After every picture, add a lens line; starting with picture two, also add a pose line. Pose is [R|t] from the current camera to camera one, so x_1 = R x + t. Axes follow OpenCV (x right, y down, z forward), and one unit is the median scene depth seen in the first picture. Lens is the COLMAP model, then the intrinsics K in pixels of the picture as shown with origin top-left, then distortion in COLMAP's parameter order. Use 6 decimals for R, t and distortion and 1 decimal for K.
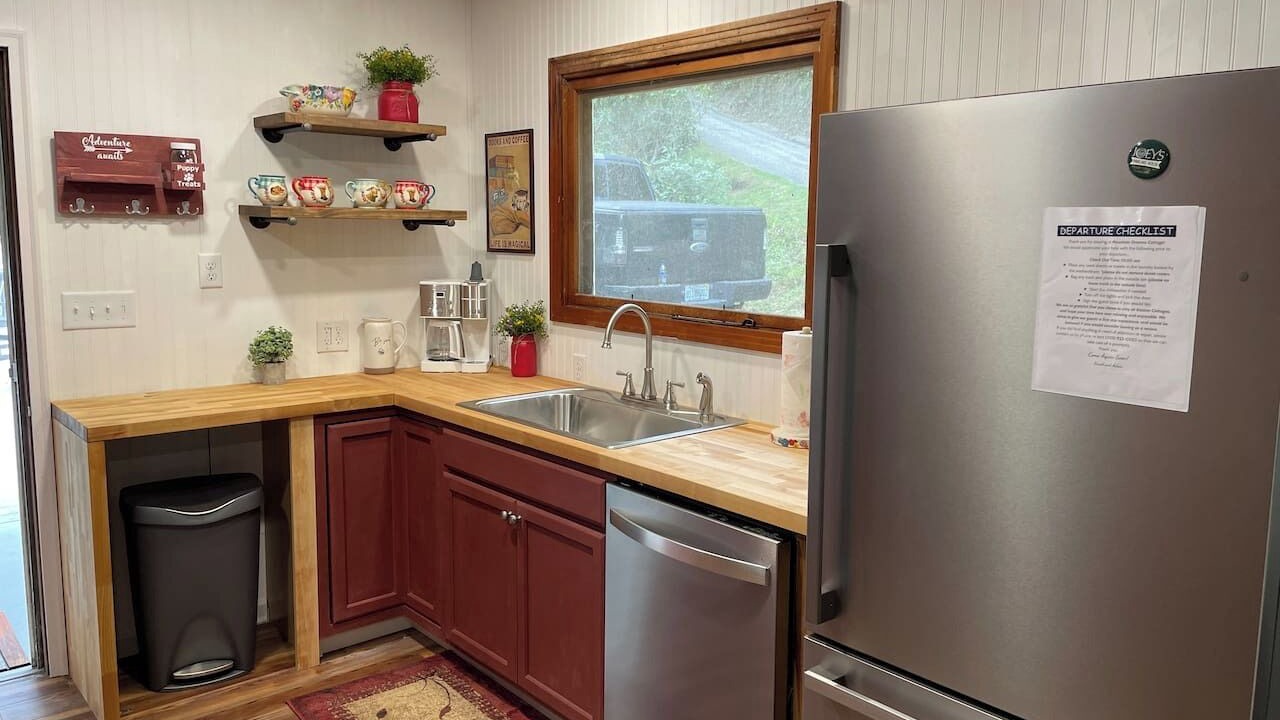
lens RADIAL K [[998.8, 0, 640.0], [0, 998.8, 360.0], [0, 0, 1]] dist [0.176880, -0.193767]
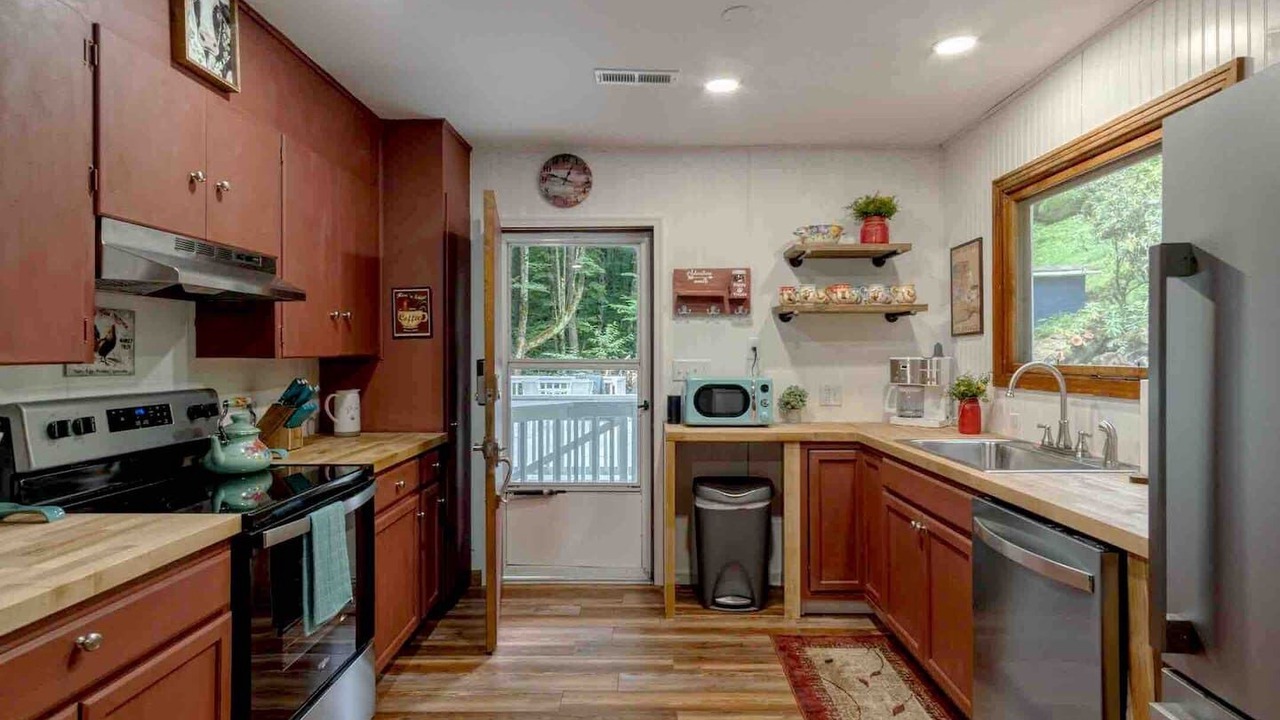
lens RADIAL K [[698.3, 0, 640.0], [0, 698.3, 360.0], [0, 0, 1]] dist [0.085664, 0.000447]
pose [[0.758456, -0.003299, -0.651716, 0.168500], [-0.086428, 0.990646, -0.105599, 0.064439], [0.645968, 0.136419, 0.751076, 0.061529]]
